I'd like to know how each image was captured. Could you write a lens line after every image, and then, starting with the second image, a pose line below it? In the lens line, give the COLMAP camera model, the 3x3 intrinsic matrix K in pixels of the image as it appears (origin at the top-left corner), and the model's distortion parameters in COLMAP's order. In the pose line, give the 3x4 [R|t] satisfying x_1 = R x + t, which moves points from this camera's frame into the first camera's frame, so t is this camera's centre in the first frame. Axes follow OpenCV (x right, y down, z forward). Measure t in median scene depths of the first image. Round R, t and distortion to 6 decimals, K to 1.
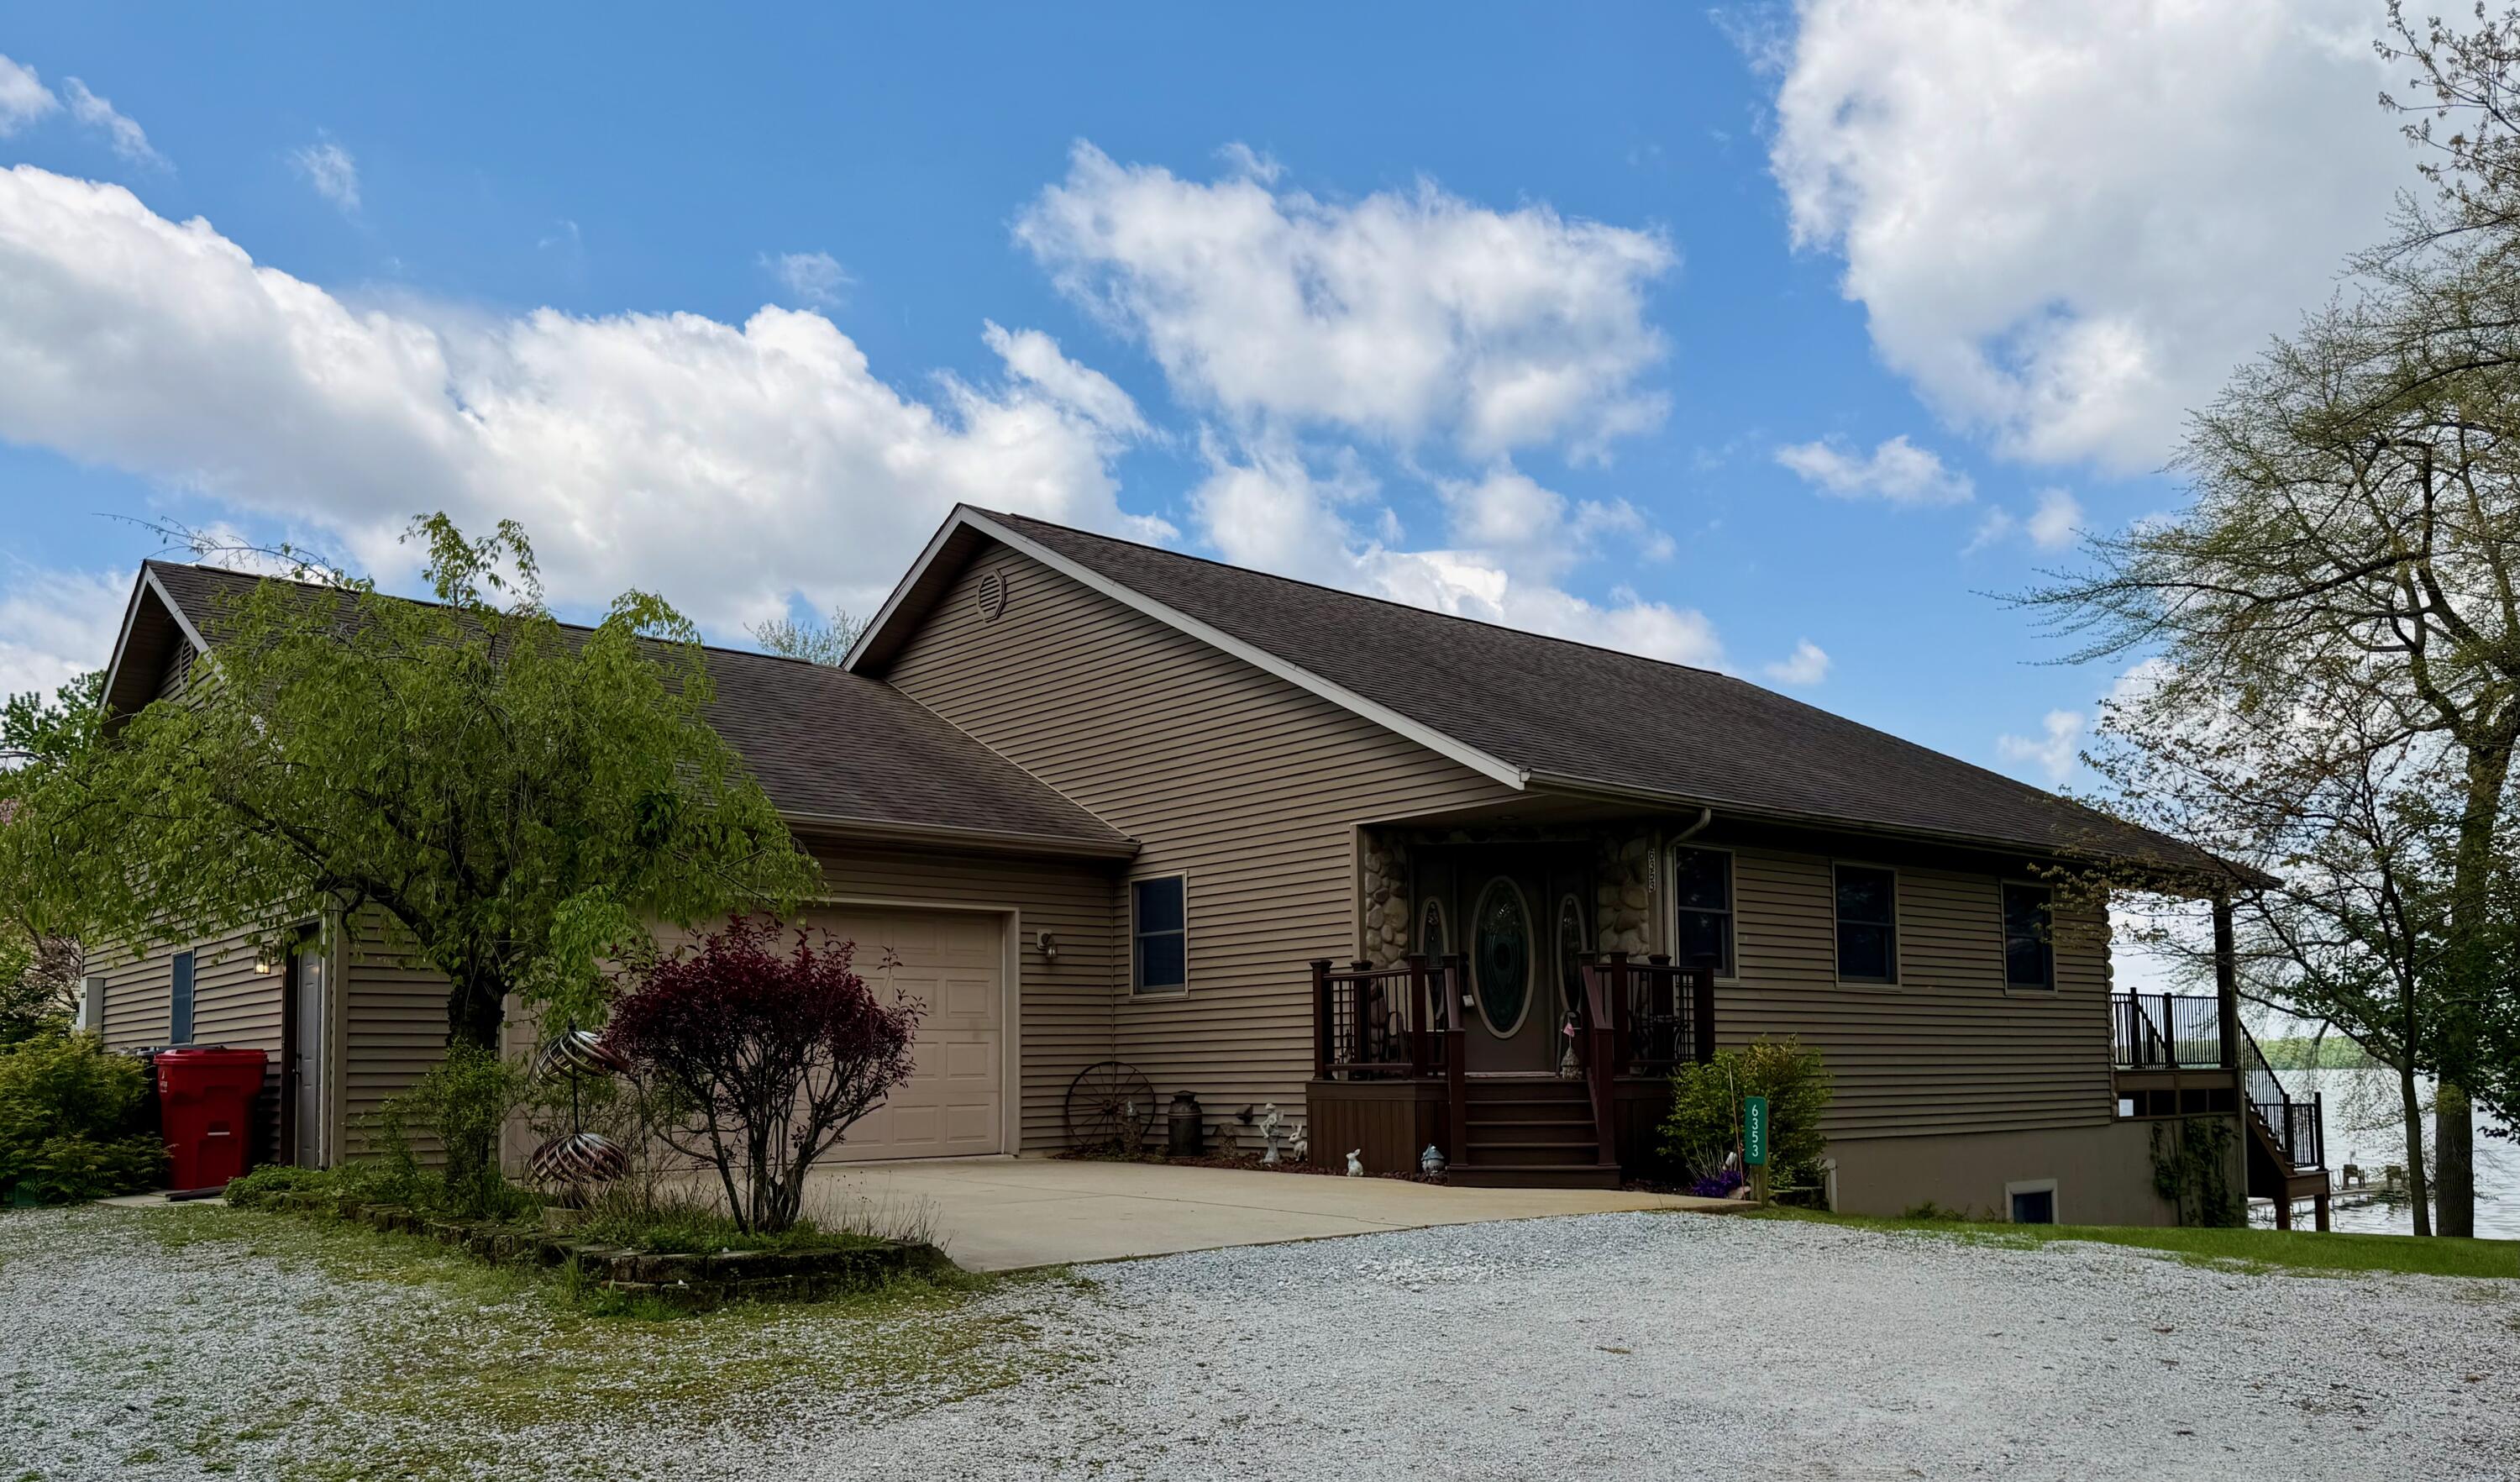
lens RADIAL K [[1946.9, 0, 1262.8], [0, 1946.9, 923.3], [0, 0, 1]] dist [0.239200, -0.573601]
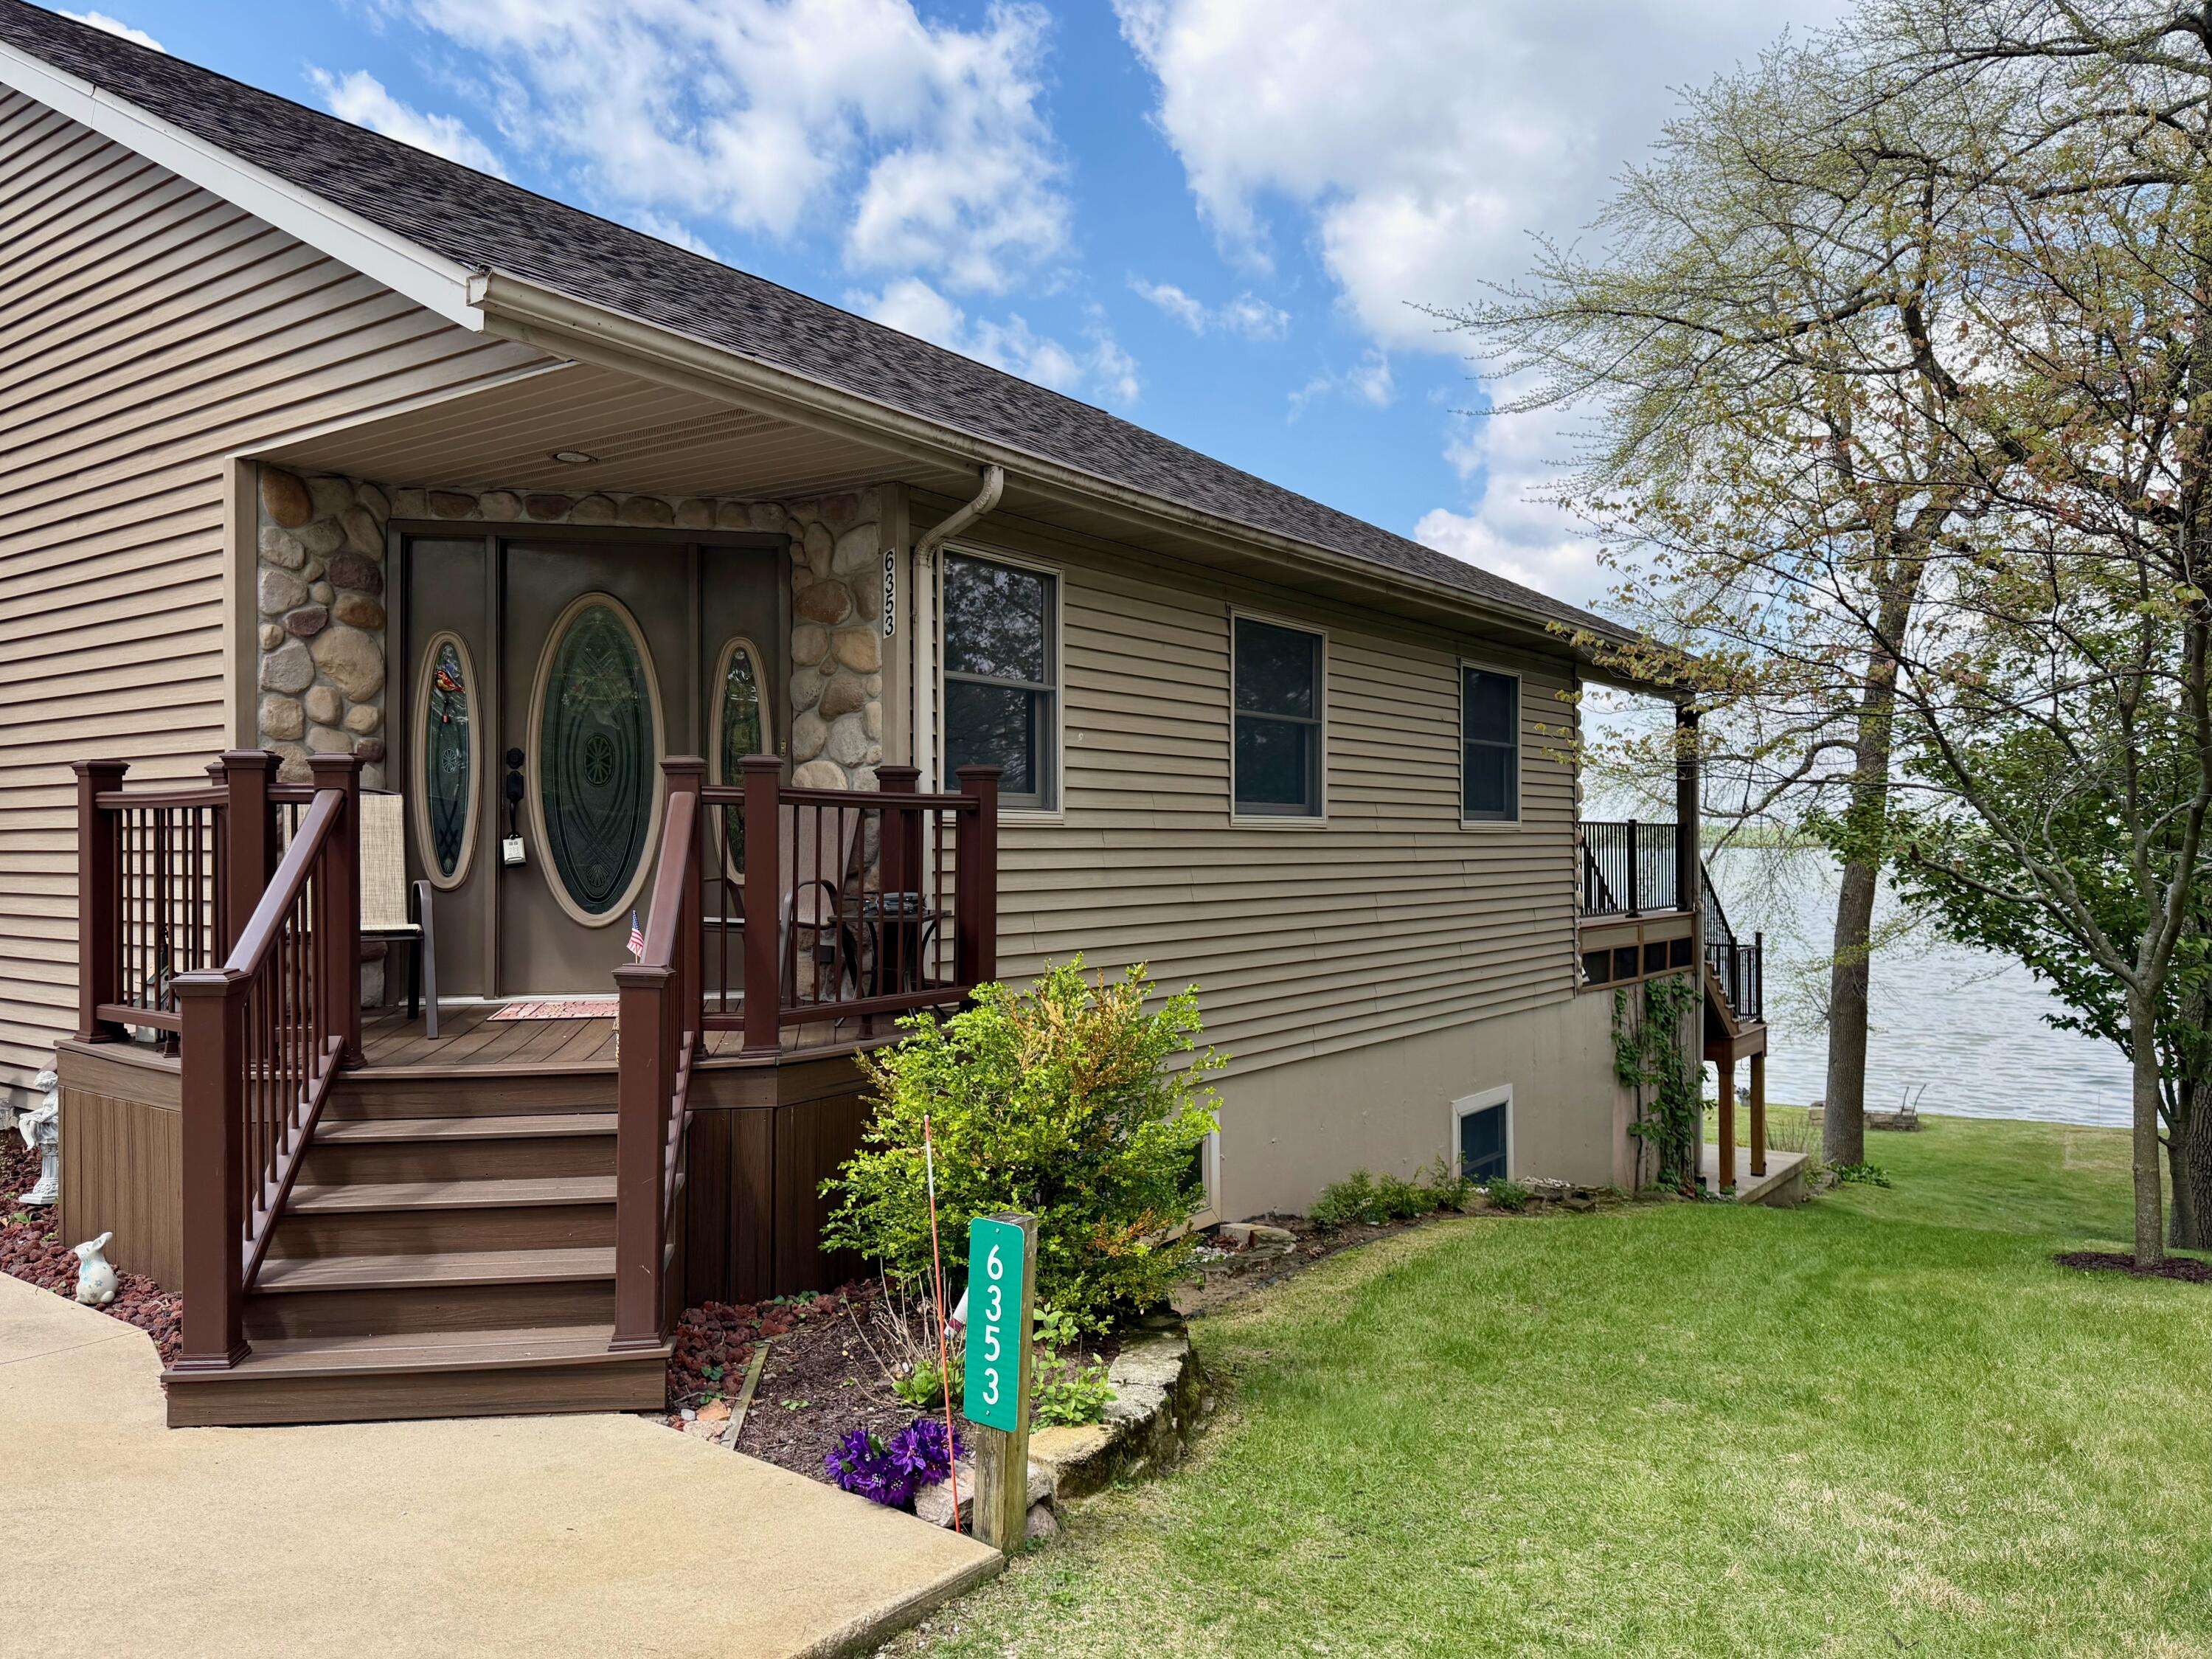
lens RADIAL K [[1534.0, 0, 1106.8], [0, 1534.0, 838.8], [0, 0, 1]] dist [0.117055, -0.153156]
pose [[0.978867, 0.013090, 0.204079, 0.163531], [-0.028849, 0.996809, 0.074434, 0.003787], [-0.202453, -0.078749, 0.976121, 0.571608]]
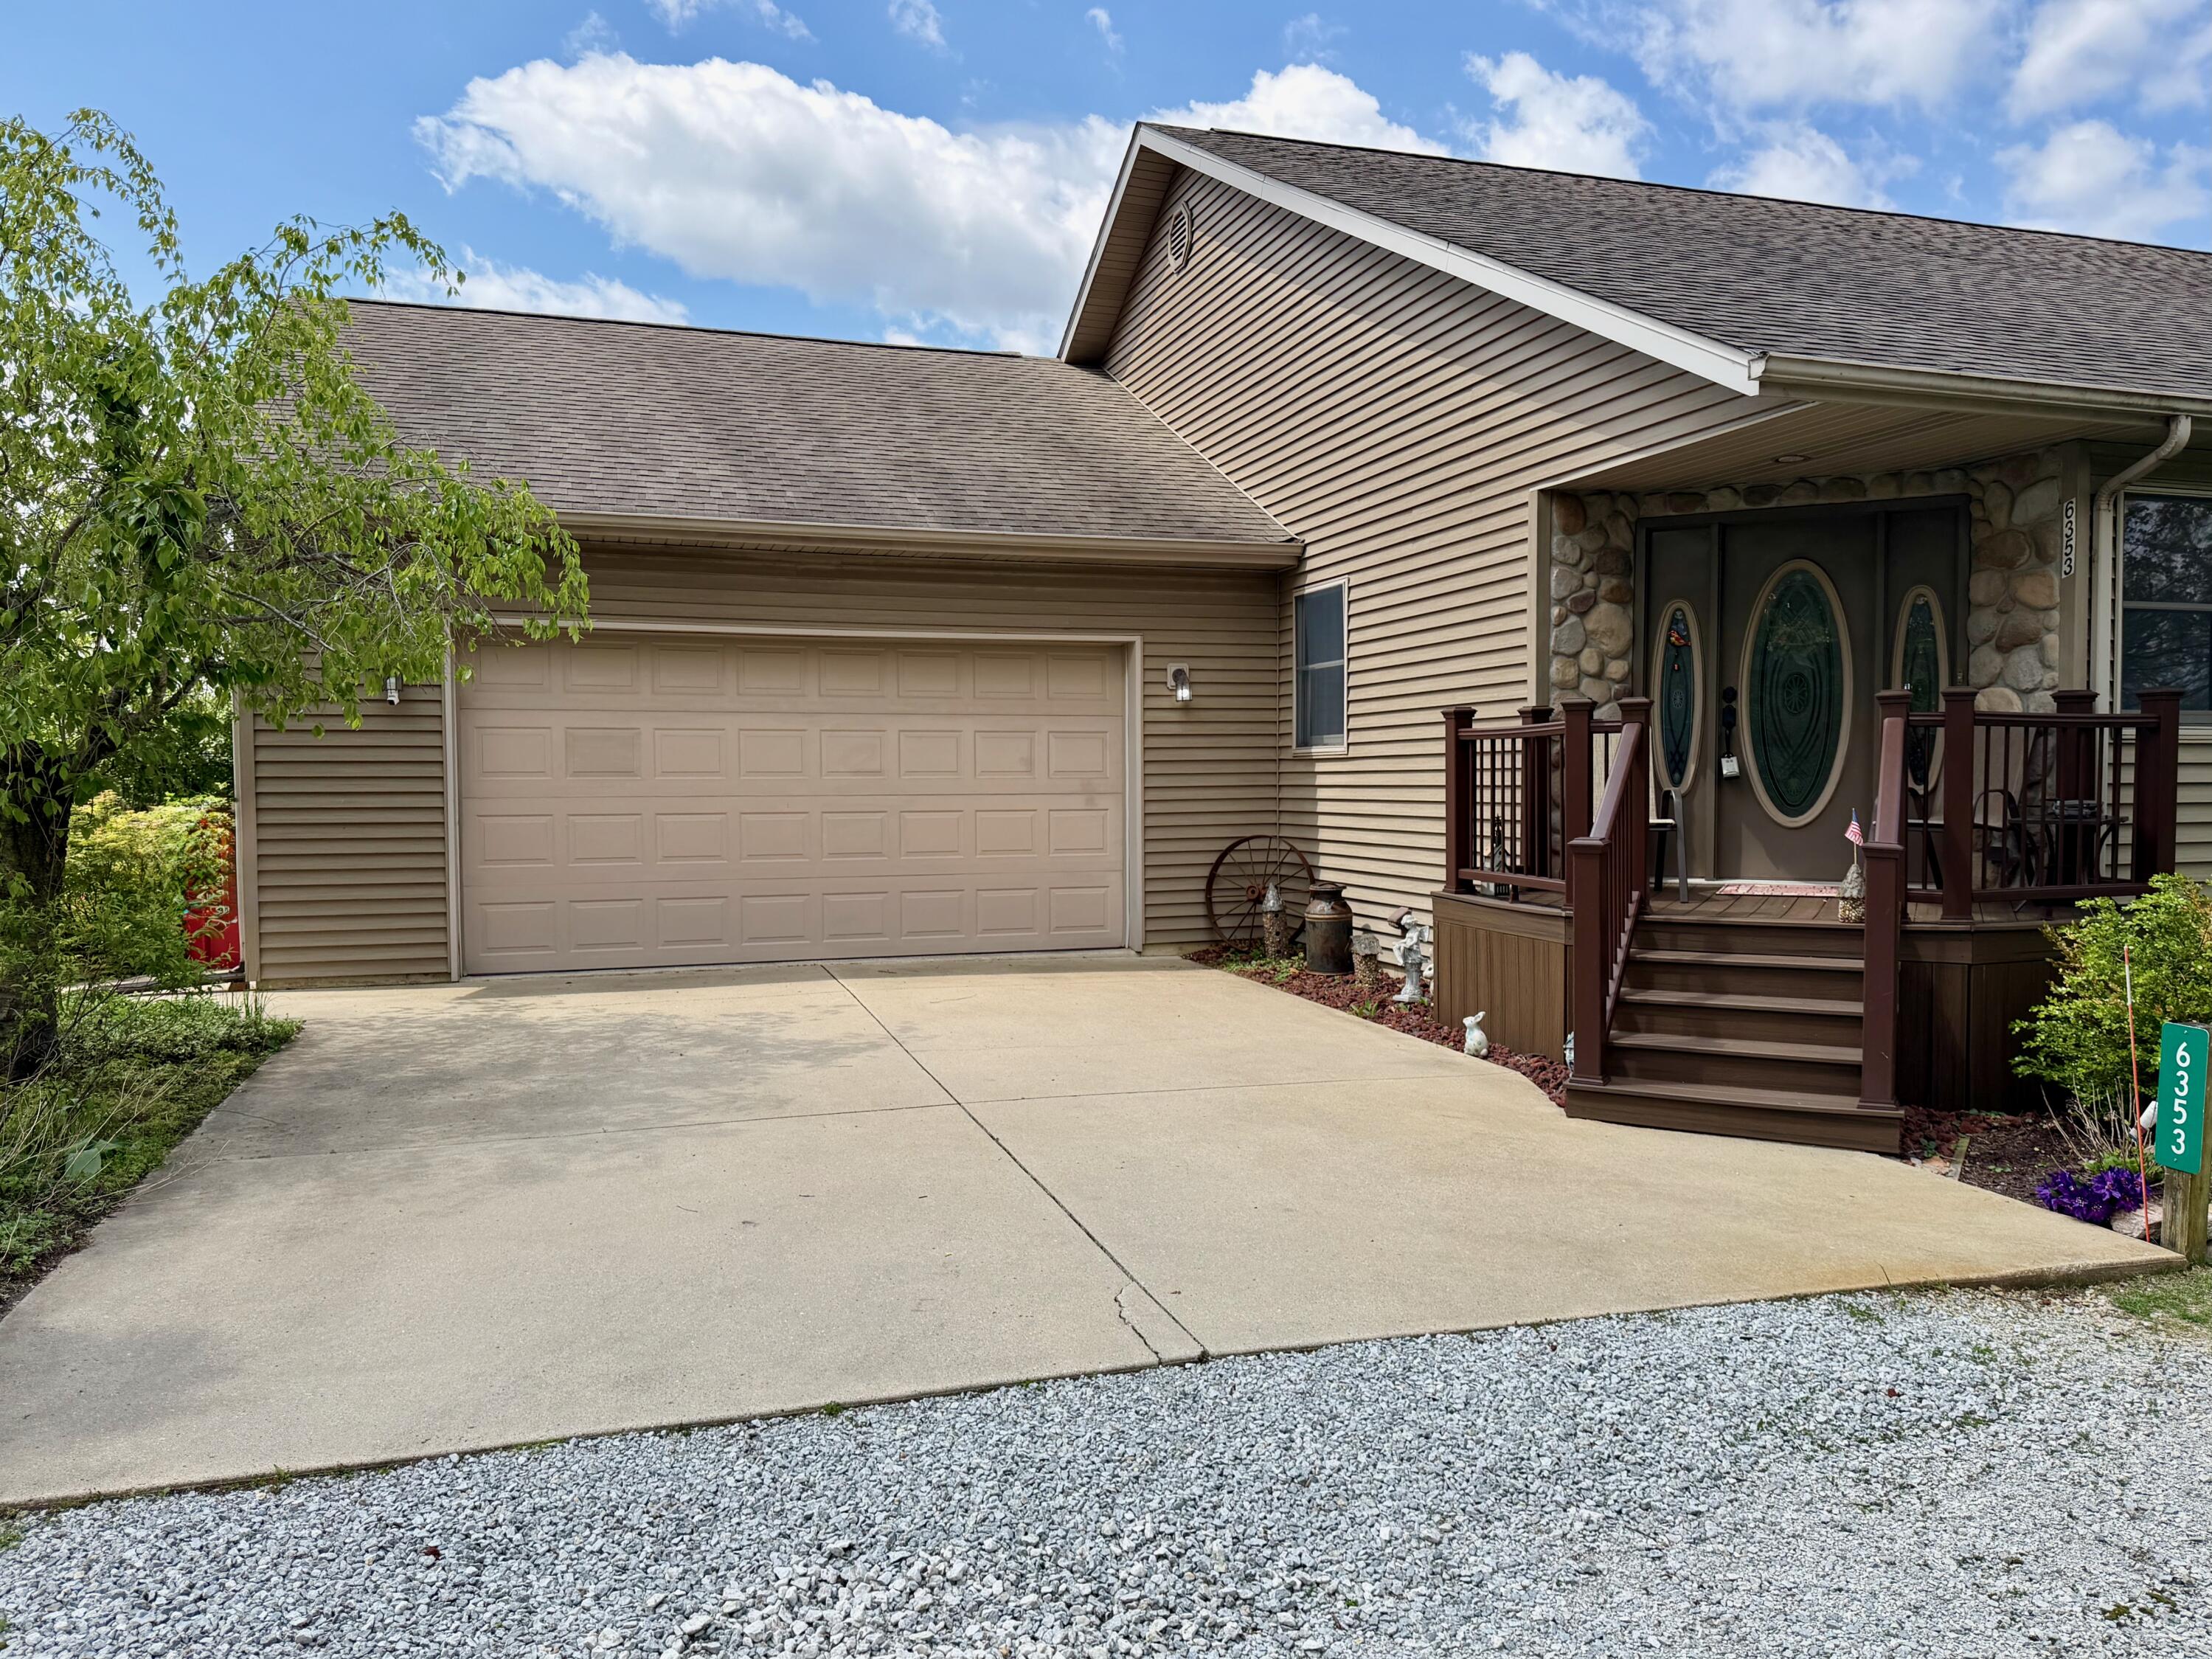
lens RADIAL K [[1581.8, 0, 1098.8], [0, 1581.8, 840.9], [0, 0, 1]] dist [0.043658, -0.075837]
pose [[0.900974, 0.026436, -0.433068, 0.139122], [0.028657, 0.992337, 0.120195, -0.003518], [0.432927, -0.120703, 0.893311, 0.438786]]
